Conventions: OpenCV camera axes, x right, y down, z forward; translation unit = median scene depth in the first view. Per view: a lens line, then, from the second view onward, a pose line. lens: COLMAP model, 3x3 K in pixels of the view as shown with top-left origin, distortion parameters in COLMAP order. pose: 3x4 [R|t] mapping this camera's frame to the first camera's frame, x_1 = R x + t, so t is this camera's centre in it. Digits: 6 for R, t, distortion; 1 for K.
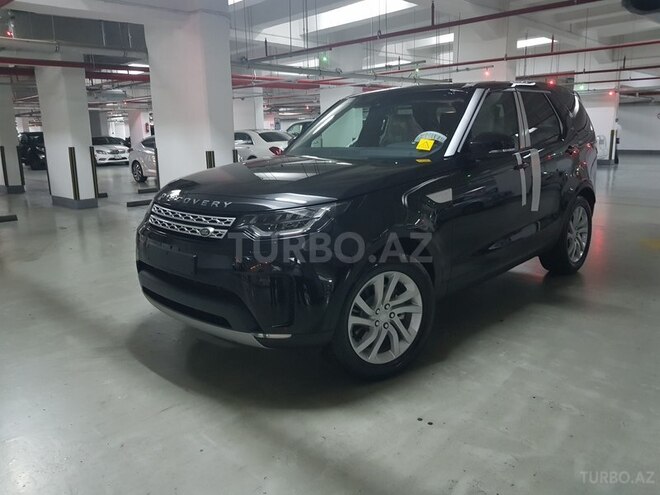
lens RADIAL K [[532.5, 0, 330.0], [0, 532.5, 247.5], [0, 0, 1]] dist [0.079524, -0.165673]
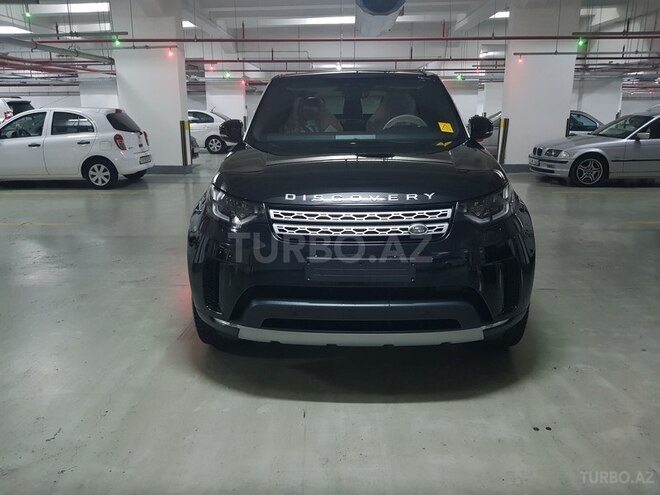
lens RADIAL K [[501.6, 0, 313.3], [0, 501.6, 260.8], [0, 0, 1]] dist [0.066425, -0.094452]
pose [[0.714006, -0.181964, 0.676080, -0.175778], [0.136029, 0.983289, 0.120988, -0.035702], [-0.686798, 0.005581, 0.726827, 0.161698]]
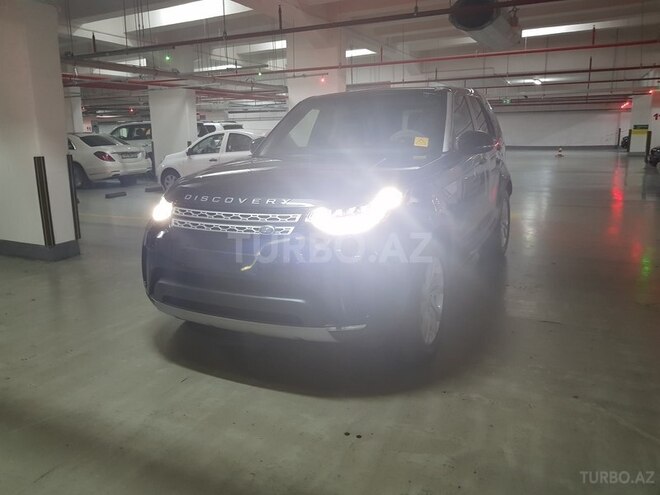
lens RADIAL K [[513.9, 0, 328.3], [0, 513.9, 255.8], [0, 0, 1]] dist [0.000591, -0.010989]
pose [[0.946343, -0.071674, 0.315117, -0.034873], [0.066420, 0.997416, 0.027394, -0.007005], [-0.316266, -0.004994, 0.948658, 0.035633]]
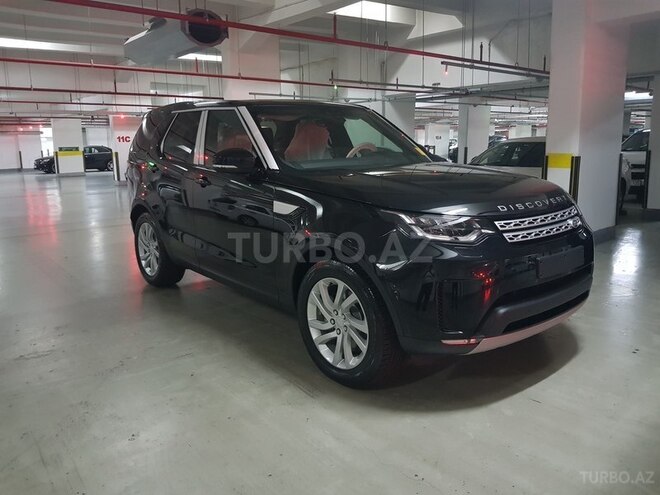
lens RADIAL K [[513.9, 0, 328.3], [0, 513.9, 255.8], [0, 0, 1]] dist [0.000591, -0.010989]
pose [[0.078884, -0.193015, 0.978020, -0.291786], [0.226420, 0.958905, 0.170981, -0.081172], [-0.970830, 0.207956, 0.119345, 0.405494]]
